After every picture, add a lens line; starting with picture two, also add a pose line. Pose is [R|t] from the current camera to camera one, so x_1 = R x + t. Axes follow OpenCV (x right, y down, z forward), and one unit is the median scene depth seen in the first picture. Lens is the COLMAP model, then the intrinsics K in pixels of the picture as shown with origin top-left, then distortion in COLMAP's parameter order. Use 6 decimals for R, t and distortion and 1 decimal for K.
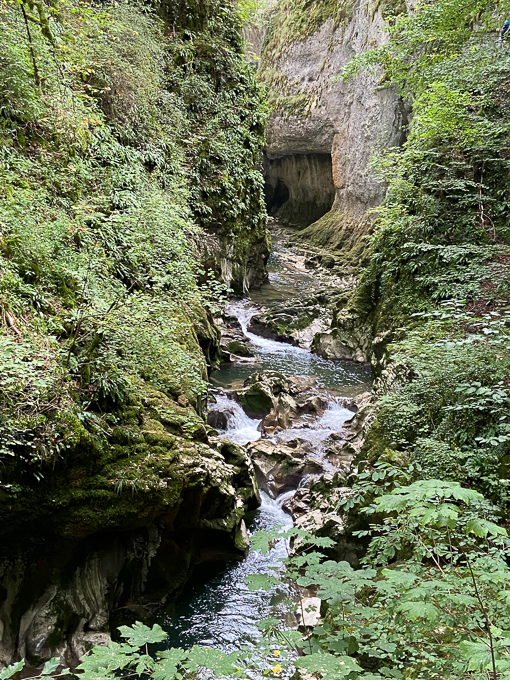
lens RADIAL K [[896.6, 0, 255.3], [0, 896.6, 338.8], [0, 0, 1]] dist [0.083928, 0.000000]
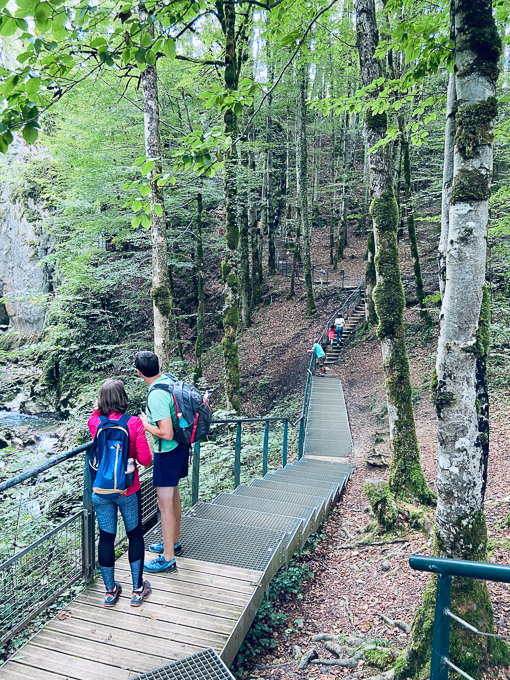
lens RADIAL K [[519.8, 0, 254.9], [0, 519.8, 338.8], [0, 0, 1]] dist [0.001456, 0.000229]
pose [[0.849445, -0.126512, 0.512287, -0.056579], [0.176504, 0.983034, -0.049903, 0.004996], [-0.497282, 0.132811, 0.857363, -0.115962]]
